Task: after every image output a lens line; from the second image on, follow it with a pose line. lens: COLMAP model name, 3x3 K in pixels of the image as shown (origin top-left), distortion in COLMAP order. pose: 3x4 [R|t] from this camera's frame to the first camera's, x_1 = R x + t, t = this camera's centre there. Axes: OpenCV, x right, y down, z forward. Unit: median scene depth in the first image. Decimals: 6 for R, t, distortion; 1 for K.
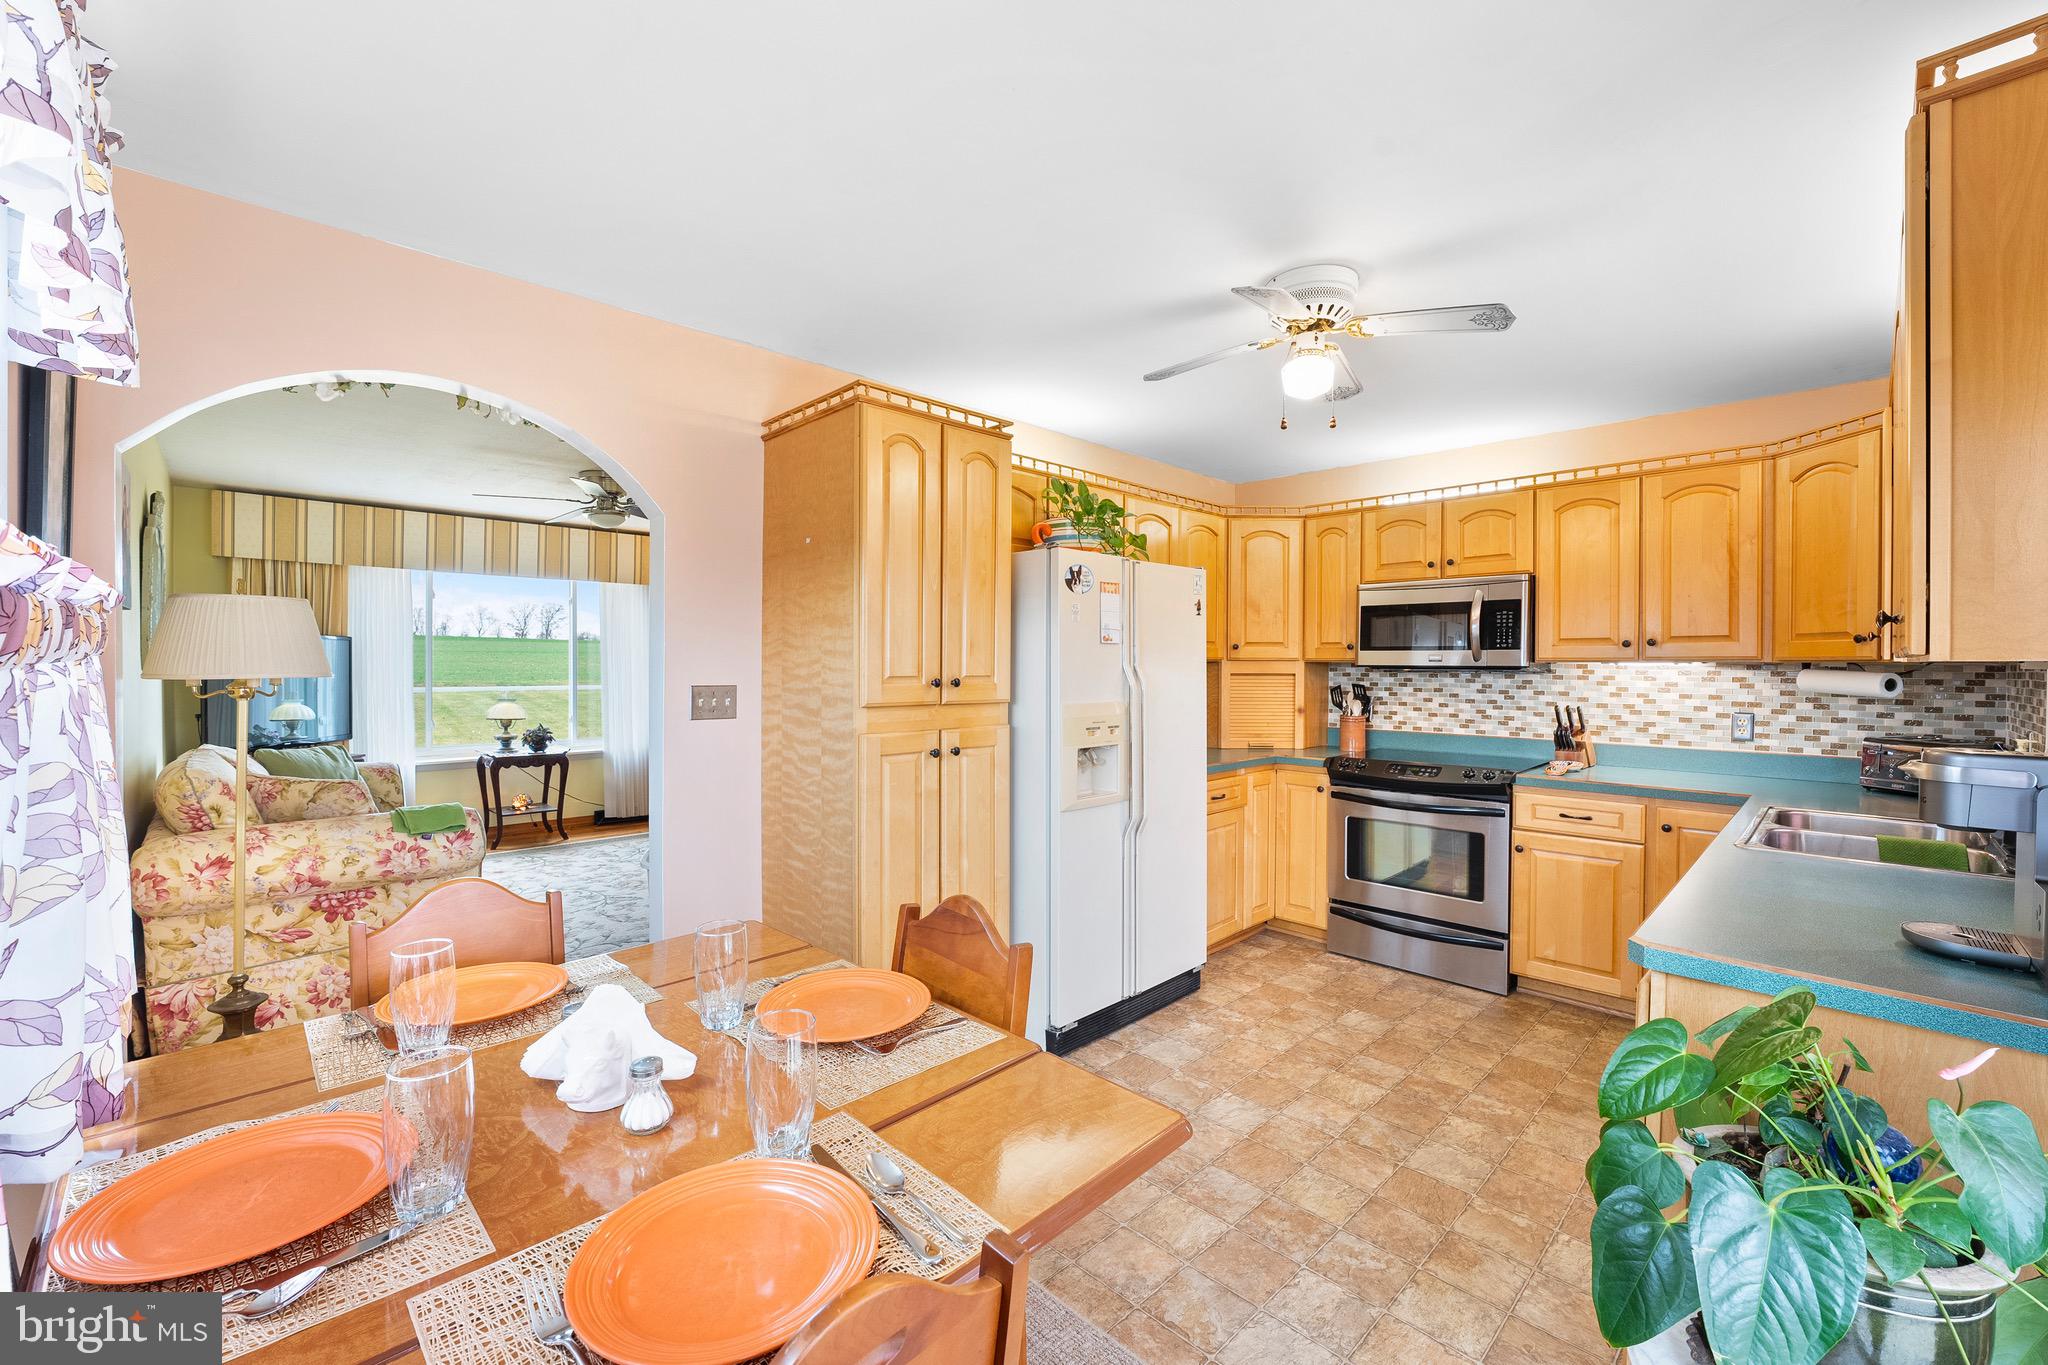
lens RADIAL K [[828.0, 0, 1023.8], [0, 828.0, 680.6], [0, 0, 1]] dist [-0.021017, 0.000344]
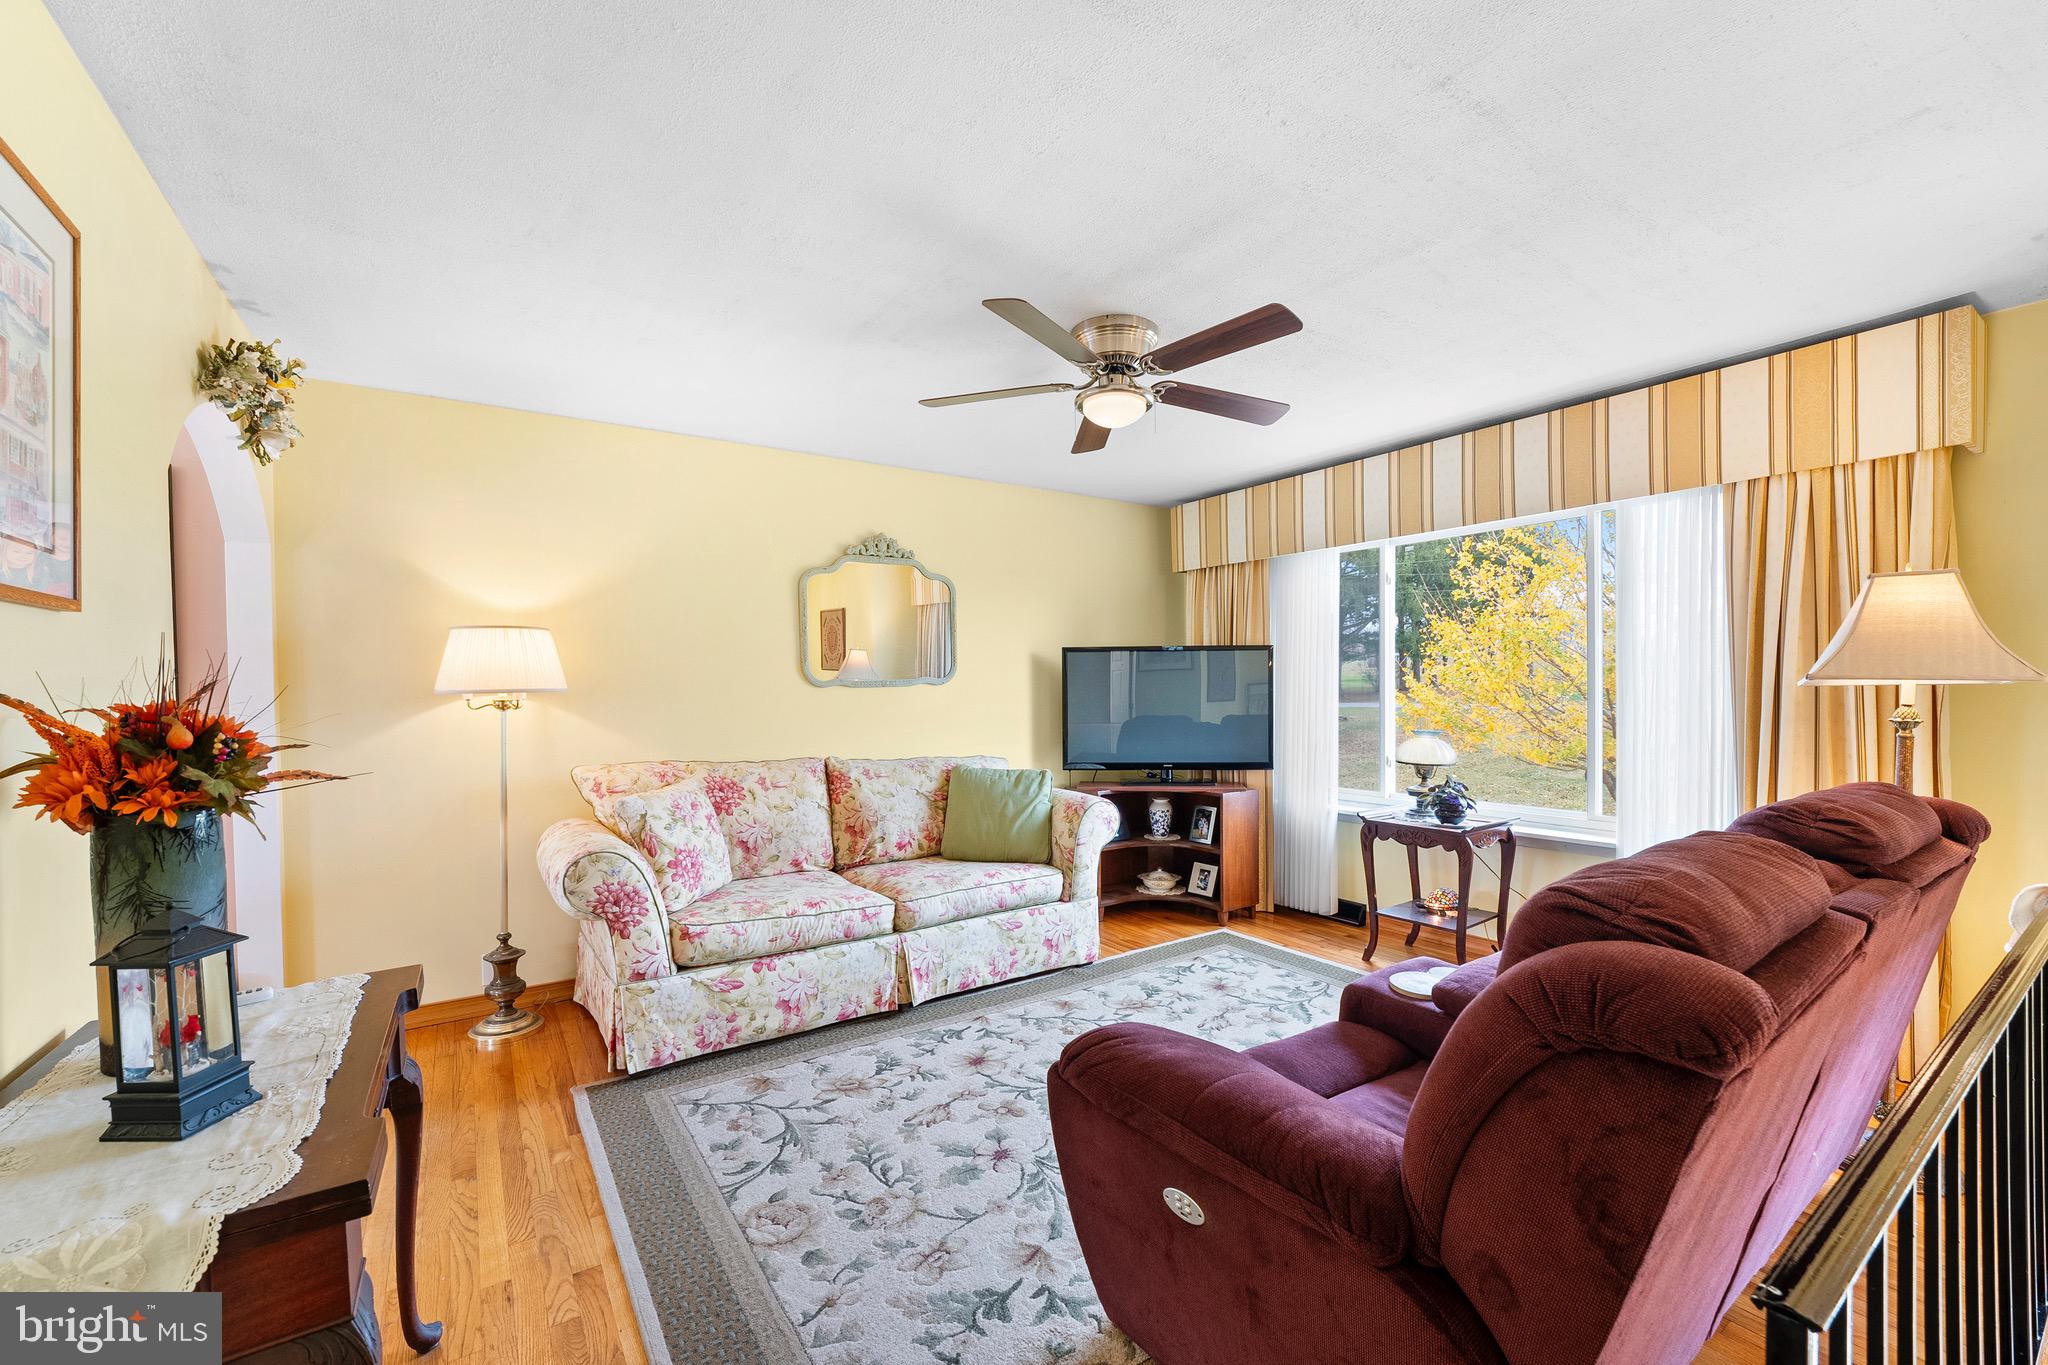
lens RADIAL K [[831.5, 0, 1021.7], [0, 831.5, 697.0], [0, 0, 1]] dist [-0.014642, 0.000112]
pose [[-0.175911, 0.005128, -0.984393, 0.041335], [-0.010113, 0.999924, 0.007016, -0.004618], [0.984354, 0.011190, -0.175846, 0.802990]]
